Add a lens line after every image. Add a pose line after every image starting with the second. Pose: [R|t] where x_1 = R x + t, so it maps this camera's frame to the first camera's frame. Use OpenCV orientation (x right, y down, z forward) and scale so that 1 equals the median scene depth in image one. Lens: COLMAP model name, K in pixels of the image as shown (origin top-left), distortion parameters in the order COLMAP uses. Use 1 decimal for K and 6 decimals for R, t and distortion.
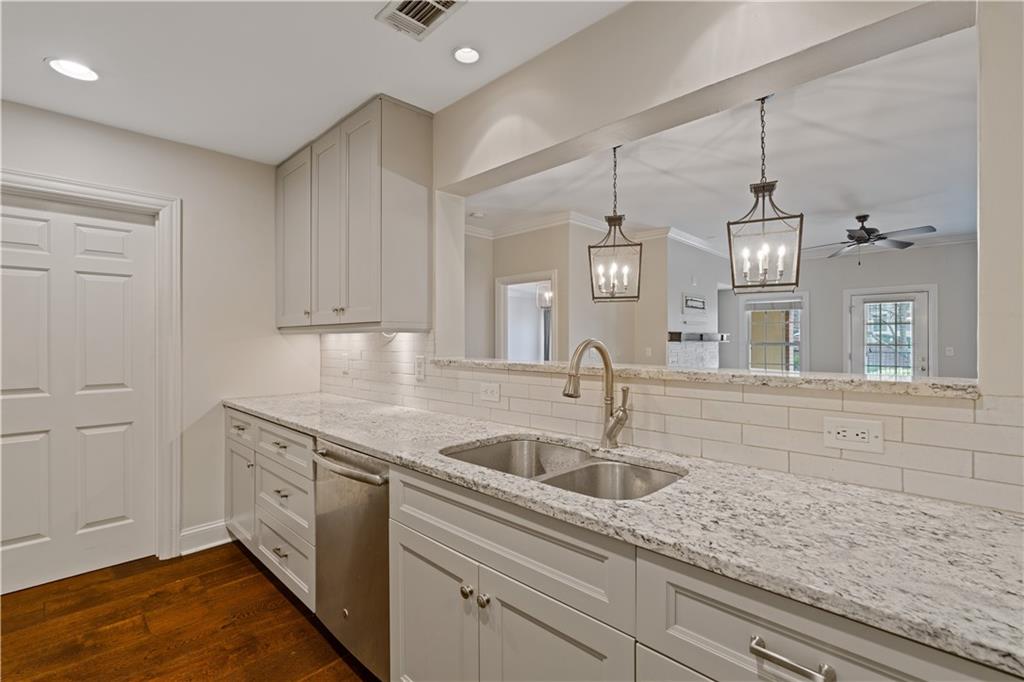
lens RADIAL K [[463.6, 0, 511.7], [0, 463.6, 340.7], [0, 0, 1]] dist [-0.004047, 0.000589]
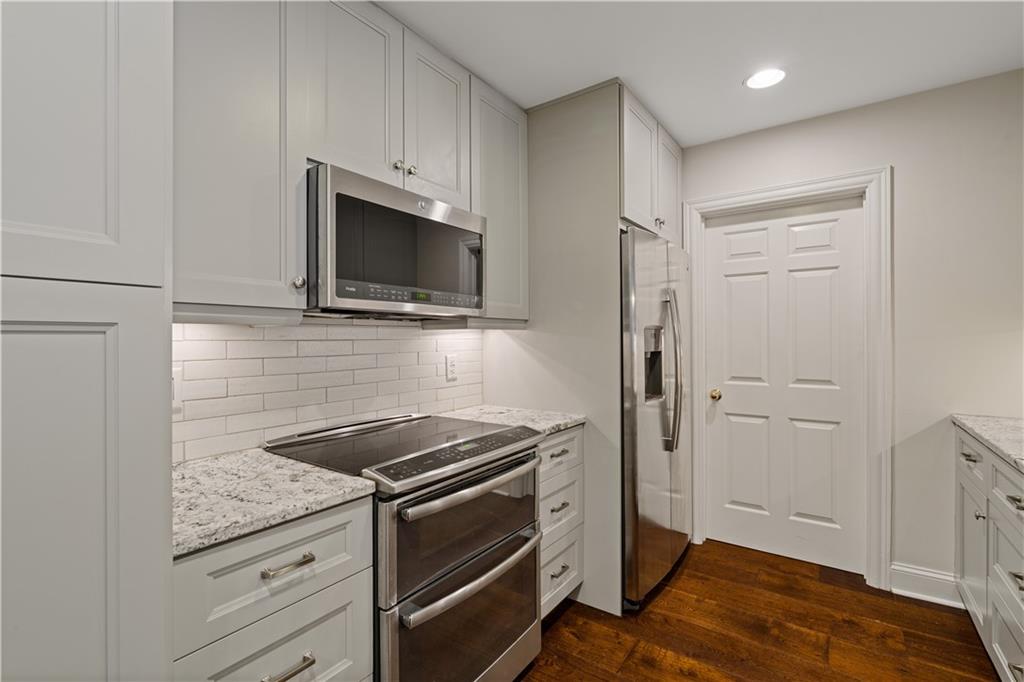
lens RADIAL K [[463.7, 0, 512.6], [0, 463.7, 338.9], [0, 0, 1]] dist [-0.001897, 0.000428]
pose [[0.161206, 0.002728, -0.986917, 0.002295], [0.004522, 0.999984, 0.003502, -0.000105], [0.986910, -0.005027, 0.161191, 0.259496]]
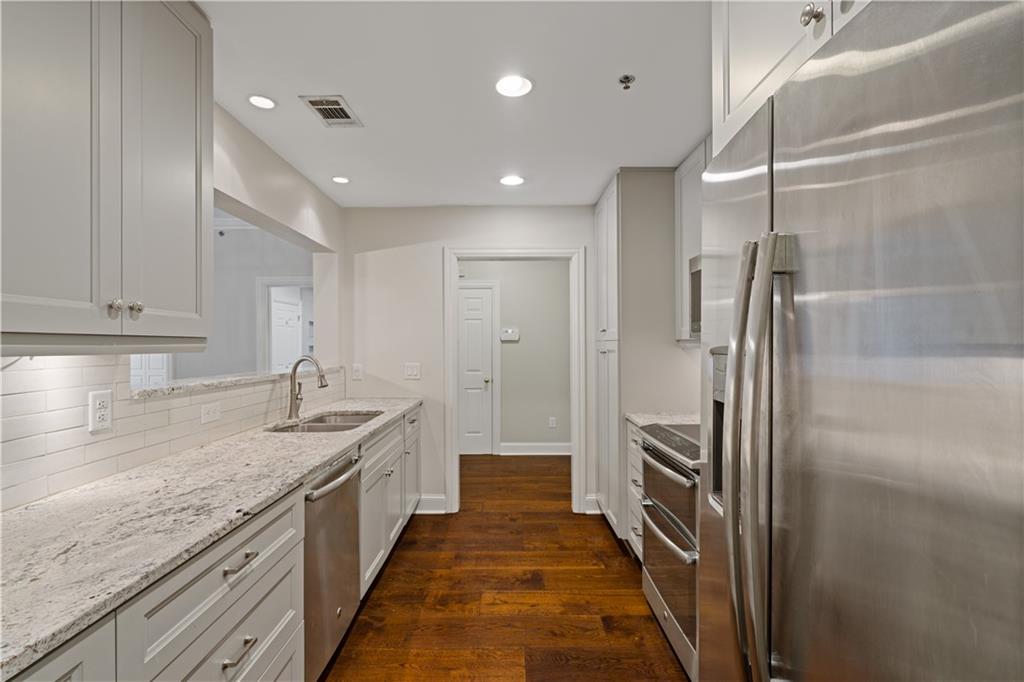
lens RADIAL K [[463.6, 0, 511.7], [0, 463.6, 340.7], [0, 0, 1]] dist [-0.004047, 0.000589]
pose [[-0.704482, 0.011021, 0.709636, -1.253323], [0.003899, 0.999924, -0.011659, -0.028095], [-0.709711, -0.005446, -0.704472, 1.306117]]
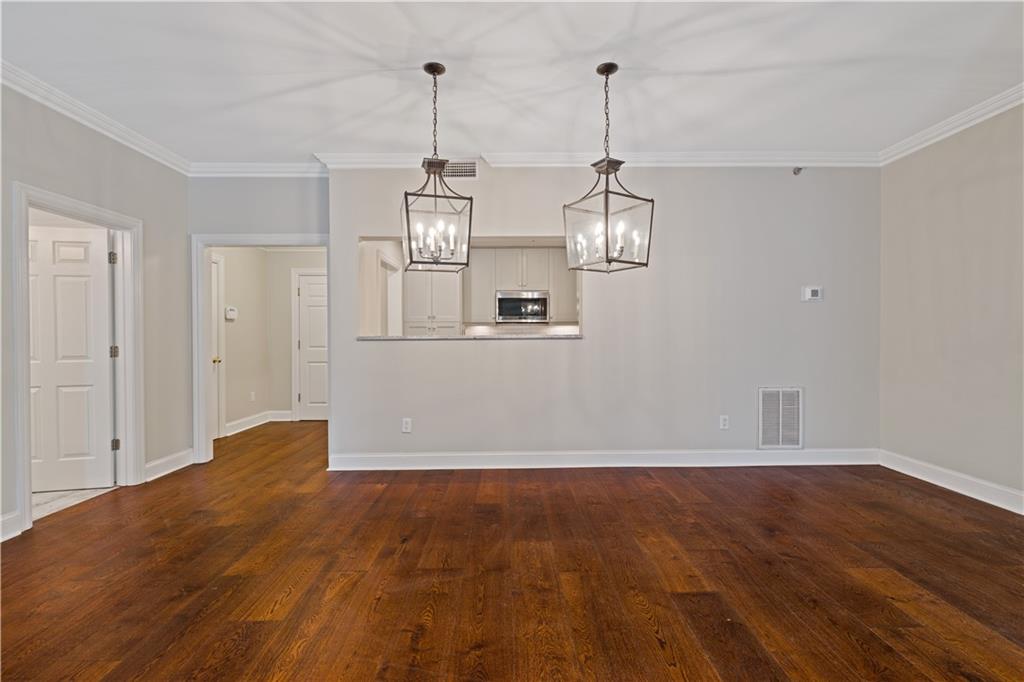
lens RADIAL K [[477.3, 0, 508.5], [0, 477.3, 338.6], [0, 0, 1]] dist [-0.008034, -0.000514]
pose [[-0.707647, 0.008585, -0.706514, 1.616358], [0.007264, 0.999962, 0.004875, 0.054515], [0.706528, -0.001683, -0.707683, 2.559419]]
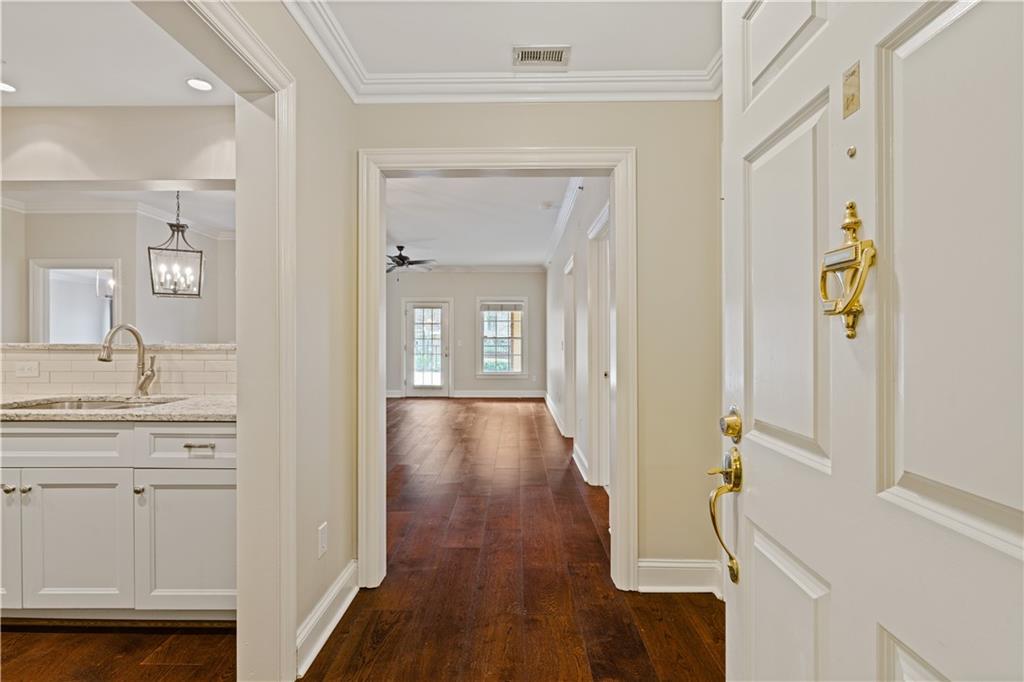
lens RADIAL K [[475.5, 0, 510.7], [0, 475.5, 339.6], [0, 0, 1]] dist [-0.001732, 0.000018]
pose [[0.724151, 0.001096, 0.689640, 0.011480], [-0.002164, 0.999997, 0.000683, 0.032997], [-0.689638, -0.001987, 0.724152, -0.766771]]
